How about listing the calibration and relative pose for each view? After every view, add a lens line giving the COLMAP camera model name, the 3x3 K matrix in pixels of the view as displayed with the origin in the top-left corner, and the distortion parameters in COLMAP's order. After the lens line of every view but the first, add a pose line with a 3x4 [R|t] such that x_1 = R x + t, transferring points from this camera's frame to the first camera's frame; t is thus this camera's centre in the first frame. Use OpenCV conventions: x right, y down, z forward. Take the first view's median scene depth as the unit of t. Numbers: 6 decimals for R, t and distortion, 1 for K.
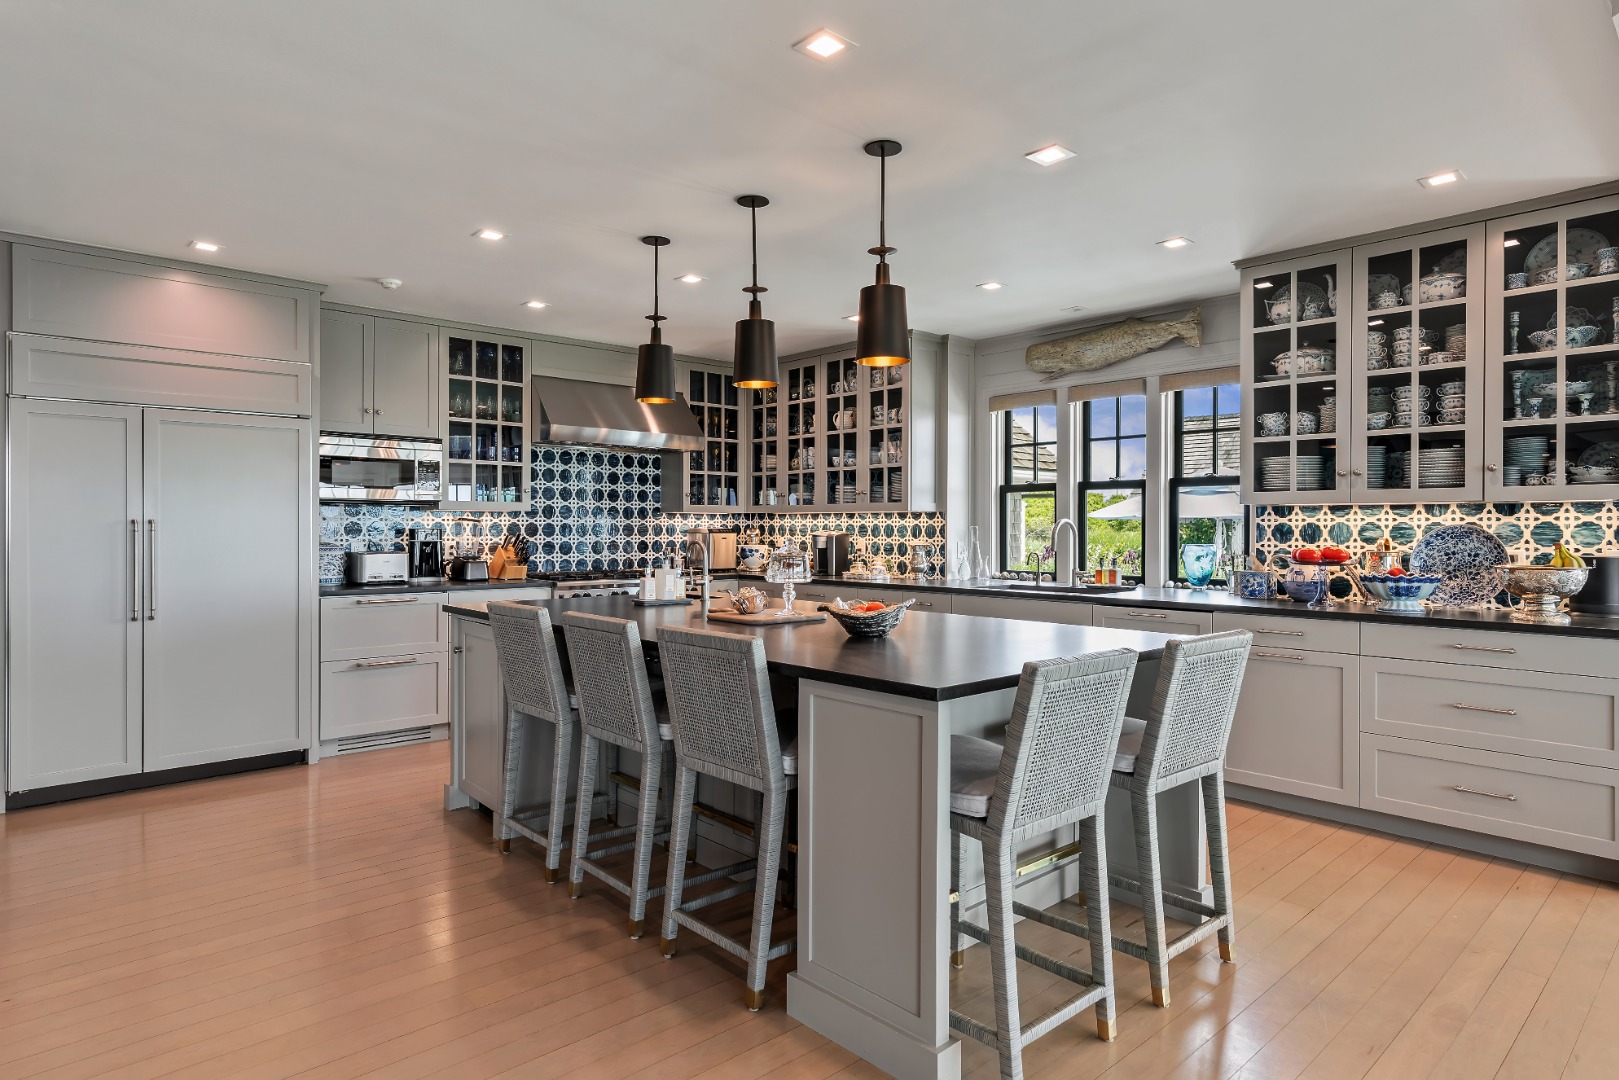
lens RADIAL K [[906.3, 0, 817.3], [0, 906.3, 528.4], [0, 0, 1]] dist [-0.012075, 0.005881]
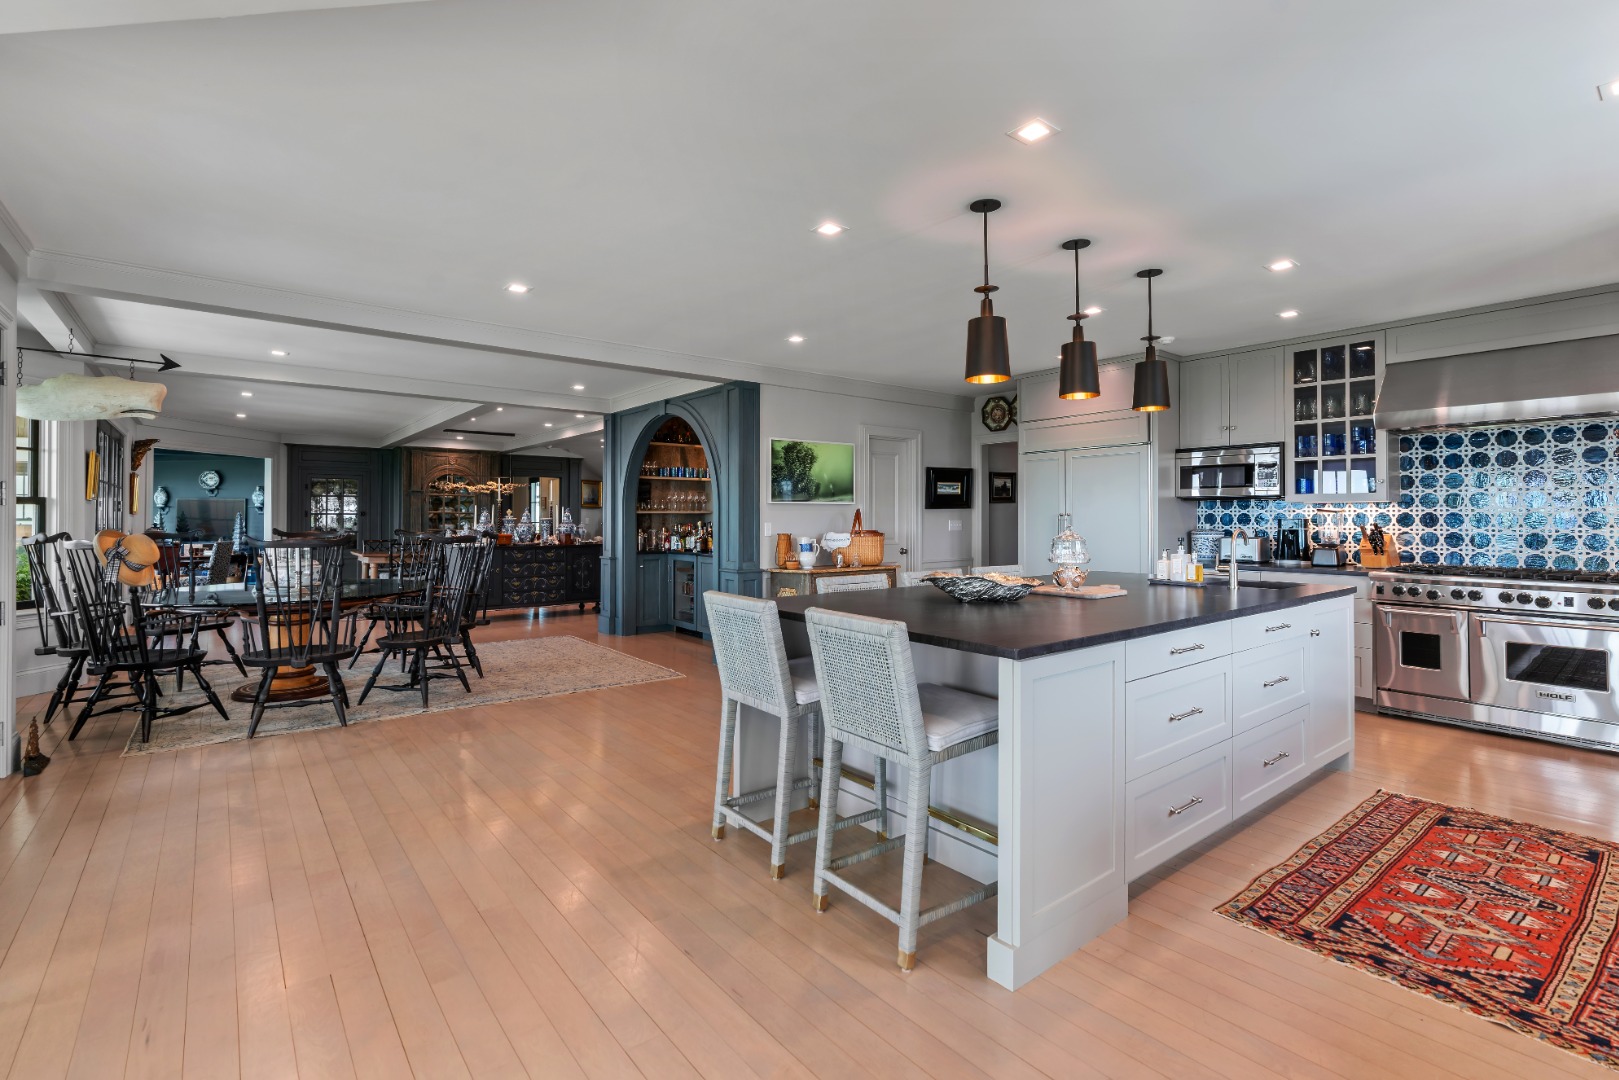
lens RADIAL K [[730.1, 0, 785.9], [0, 730.1, 516.1], [0, 0, 1]] dist [-0.017059, 0.006655]
pose [[-0.090123, -0.004329, -0.995921, 0.542409], [-0.001517, 0.999990, -0.004210, 0.001869], [0.995930, 0.001131, -0.090128, 0.414396]]
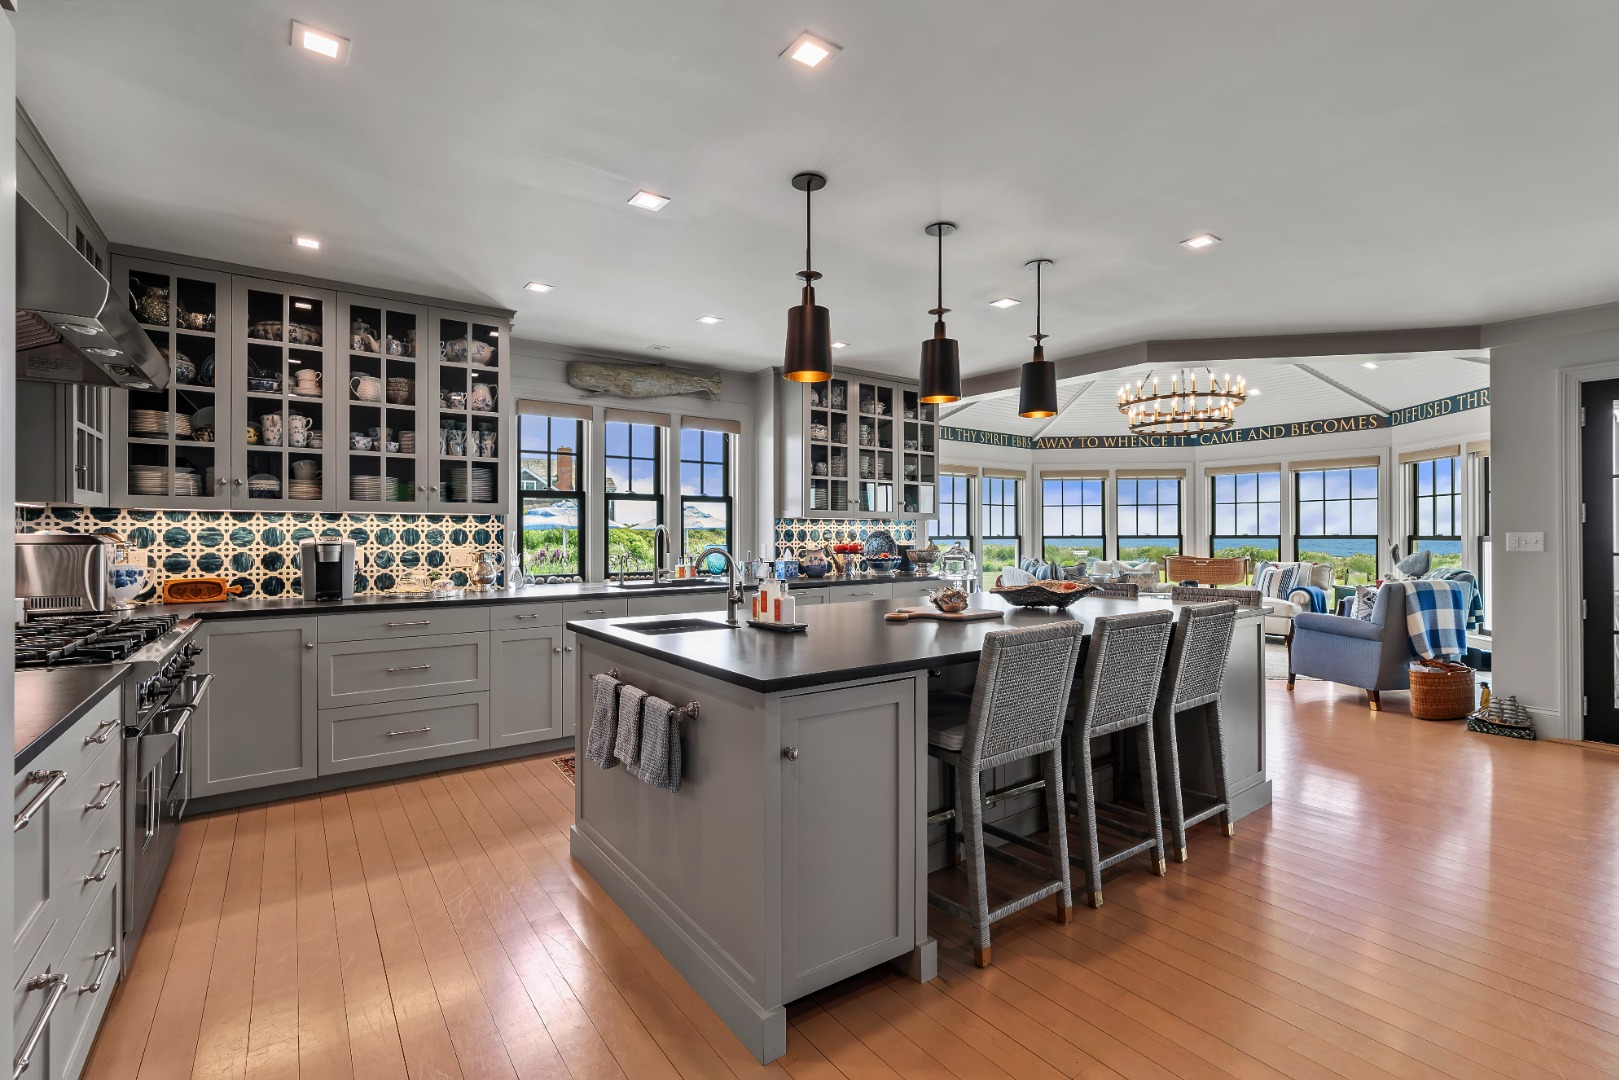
lens RADIAL K [[730.1, 0, 807.0], [0, 730.1, 529.9], [0, 0, 1]] dist [-0.017059, 0.006655]
pose [[0.107323, 0.002313, 0.994222, -0.567013], [0.001818, 0.999995, -0.002523, -0.001281], [-0.994223, 0.002078, 0.107318, 0.624690]]
